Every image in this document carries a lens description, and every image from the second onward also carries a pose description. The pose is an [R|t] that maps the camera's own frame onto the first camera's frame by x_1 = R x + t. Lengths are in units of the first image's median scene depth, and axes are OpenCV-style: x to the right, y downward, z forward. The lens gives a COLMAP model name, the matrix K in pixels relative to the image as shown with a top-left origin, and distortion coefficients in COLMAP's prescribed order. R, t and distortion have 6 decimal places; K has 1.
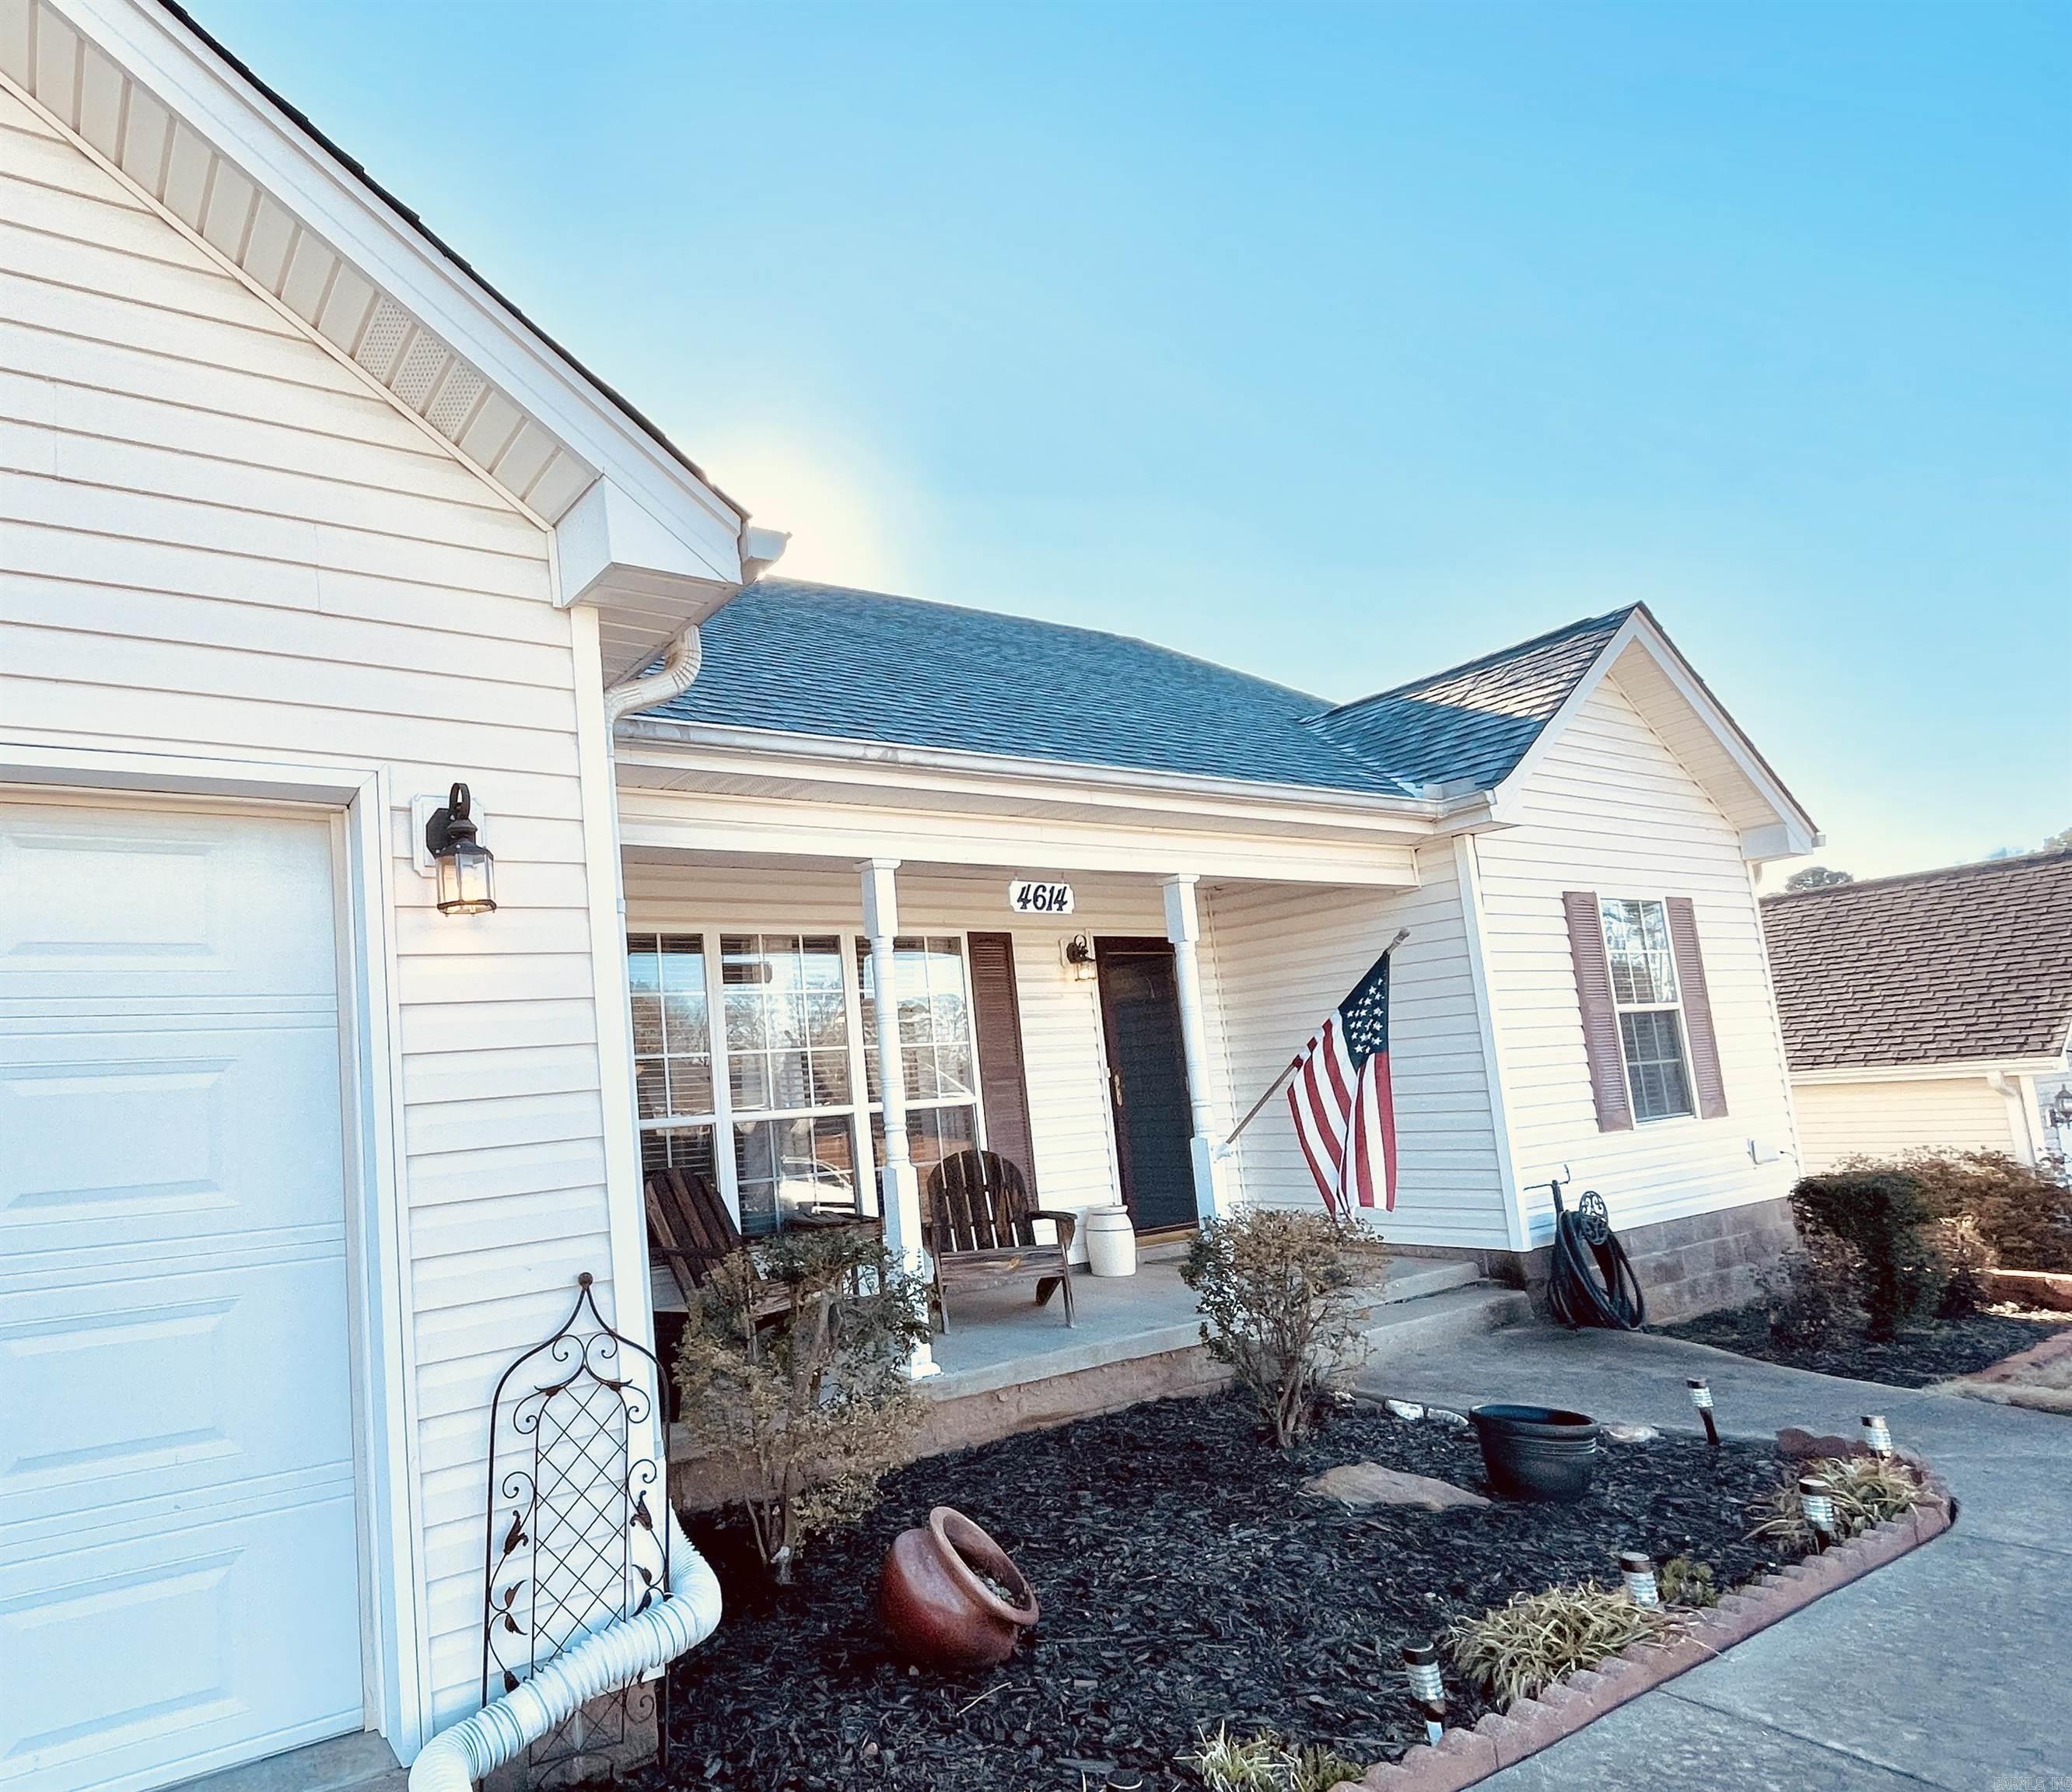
lens RADIAL K [[1372.0, 0, 1036.0], [0, 1372.0, 896.0], [0, 0, 1]] dist [0.047794, -0.000107]
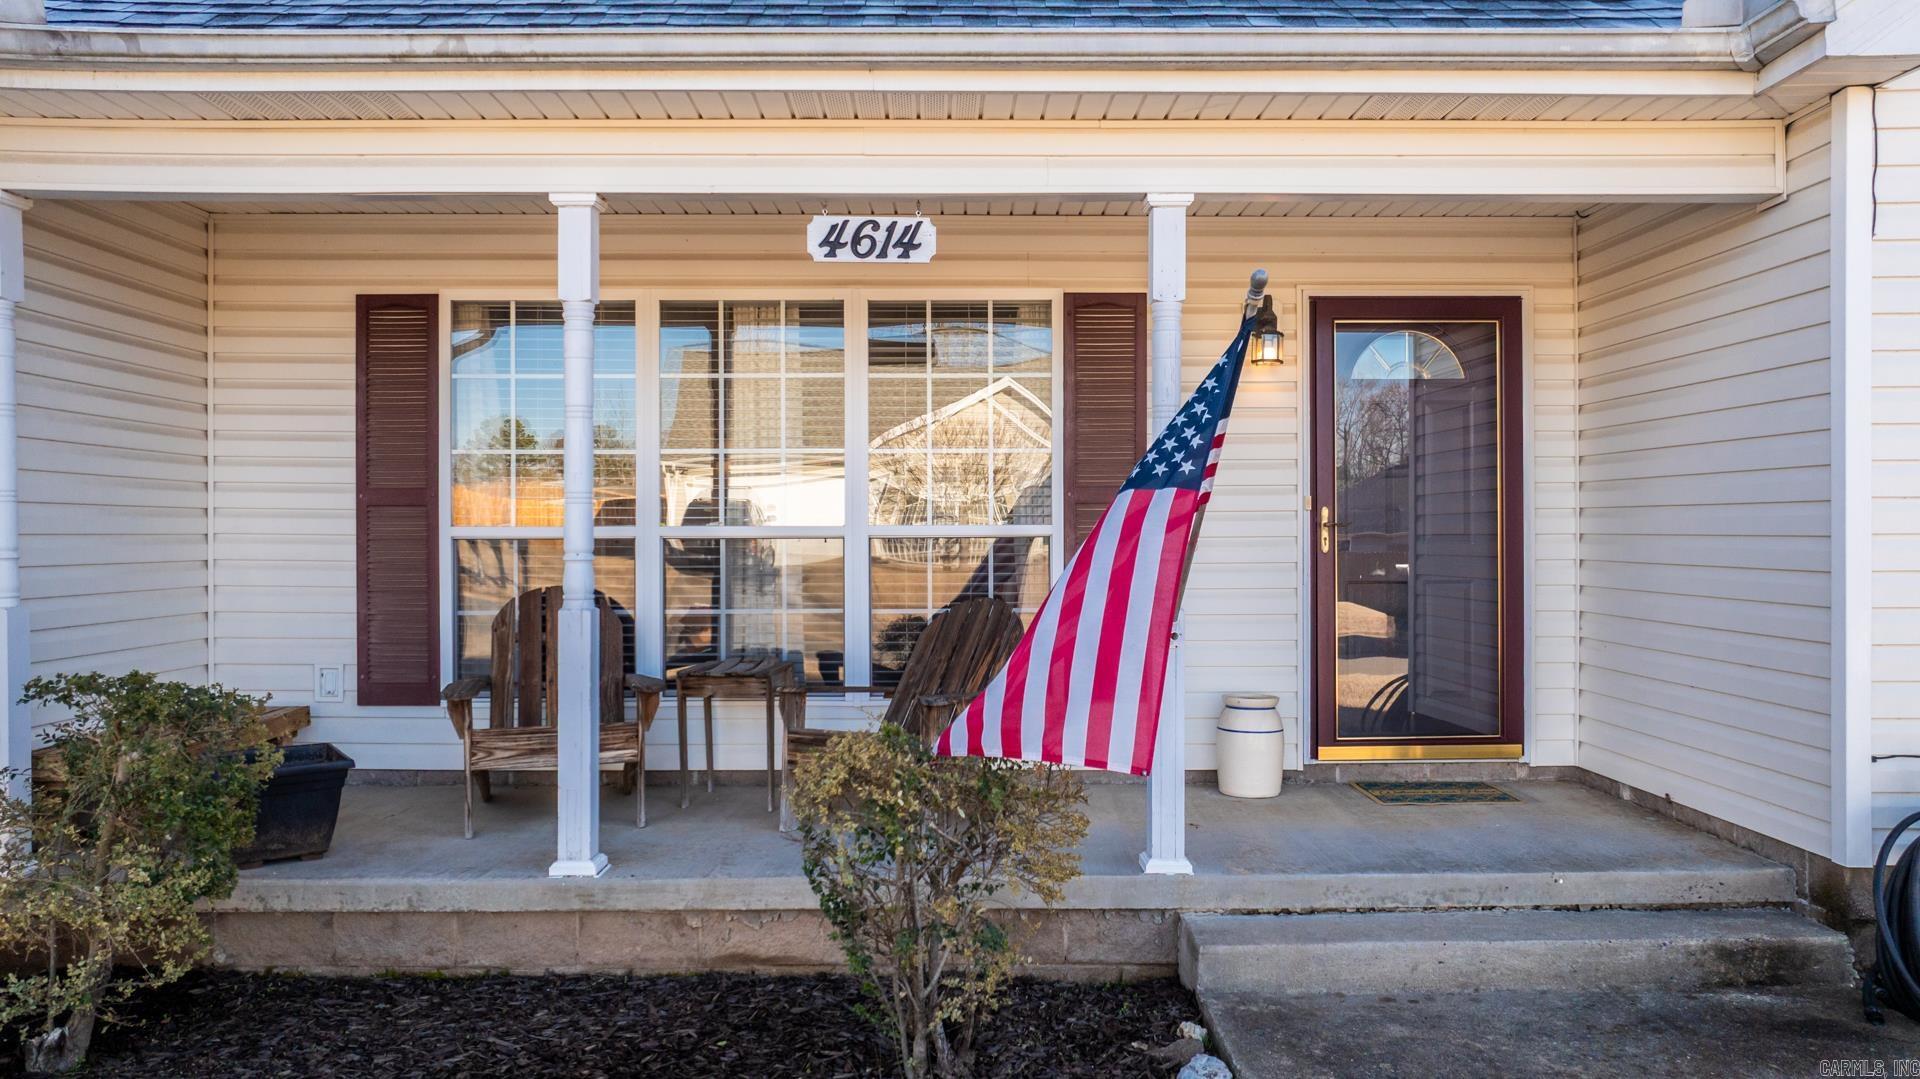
lens RADIAL K [[1665.9, 0, 960.0], [0, 1665.9, 539.5], [0, 0, 1]] dist [-0.018041, 0.083956]
pose [[0.813602, 0.067871, -0.577447, 0.517322], [0.029329, 0.987108, 0.157345, 0.019044], [0.580682, -0.144952, 0.801122, 0.340738]]
